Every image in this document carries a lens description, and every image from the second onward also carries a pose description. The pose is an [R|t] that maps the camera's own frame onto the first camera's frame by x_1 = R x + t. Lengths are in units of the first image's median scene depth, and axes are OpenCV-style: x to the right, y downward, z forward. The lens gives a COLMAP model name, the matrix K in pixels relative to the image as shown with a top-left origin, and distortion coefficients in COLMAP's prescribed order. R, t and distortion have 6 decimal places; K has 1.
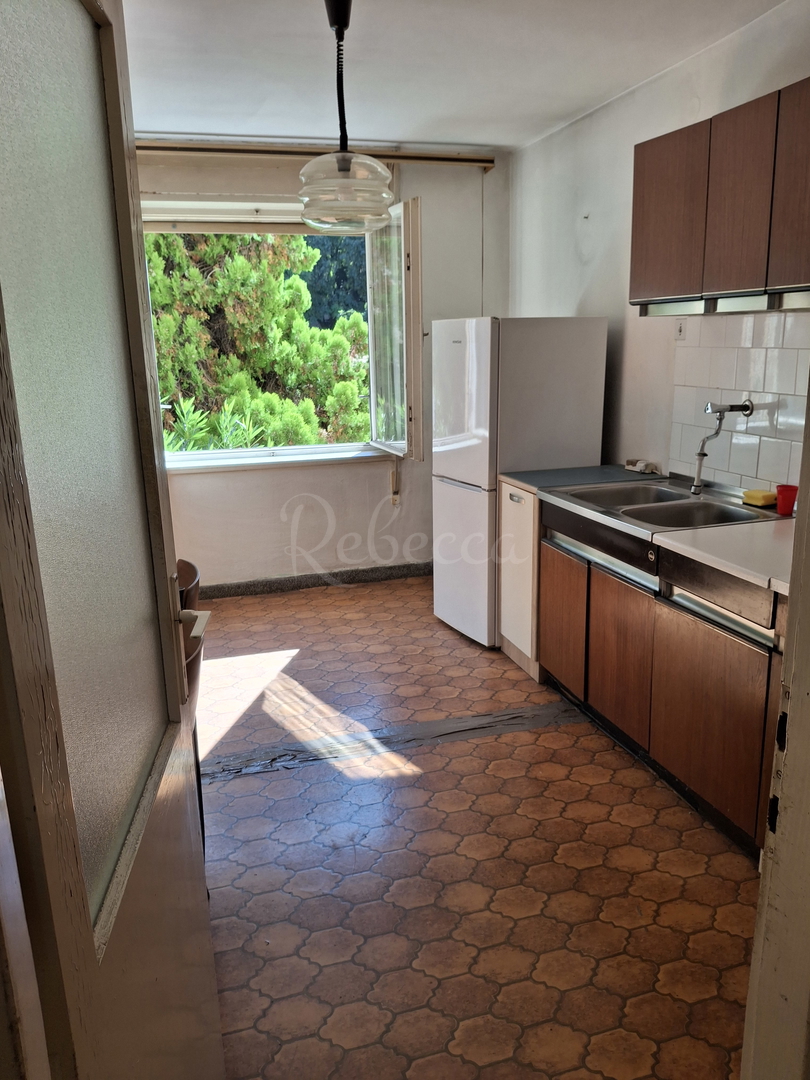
lens RADIAL K [[827.0, 0, 433.2], [0, 827.0, 545.0], [0, 0, 1]] dist [0.200250, -0.537034]
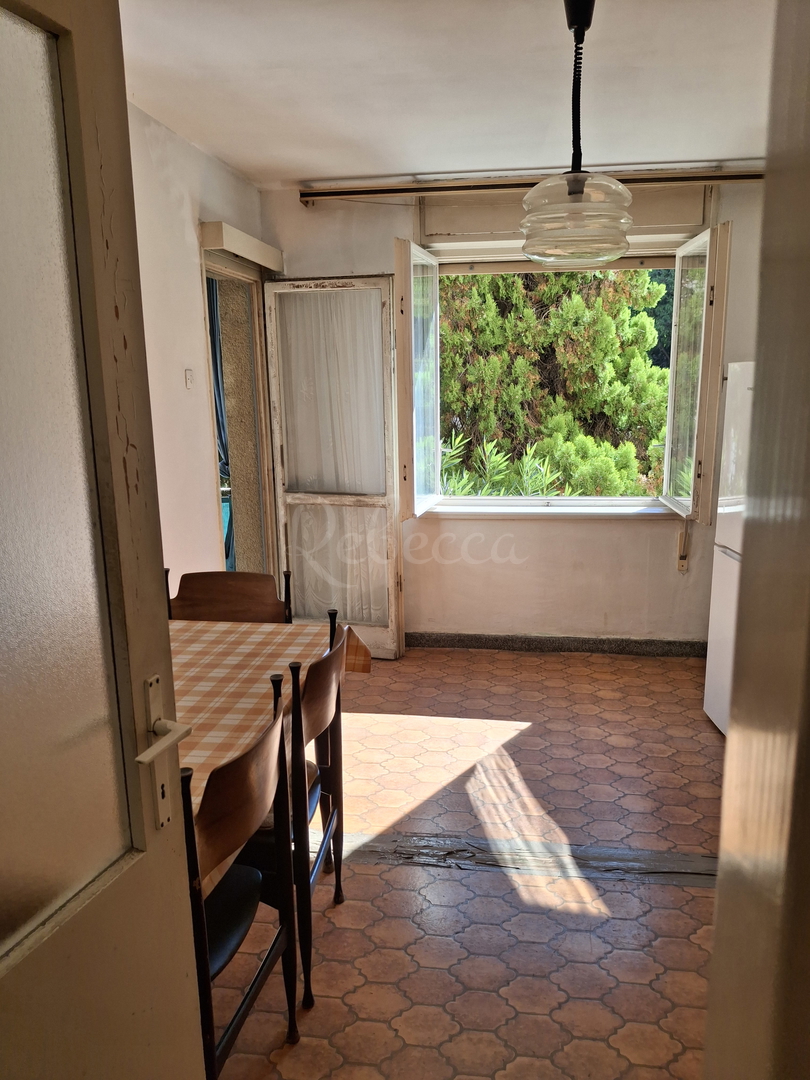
lens RADIAL K [[827.0, 0, 433.2], [0, 827.0, 545.0], [0, 0, 1]] dist [0.200250, -0.537034]
pose [[0.902267, 0.096219, -0.420305, 0.084394], [-0.113009, 0.993478, -0.015163, -0.032907], [0.416104, 0.061180, 0.907256, 0.099275]]
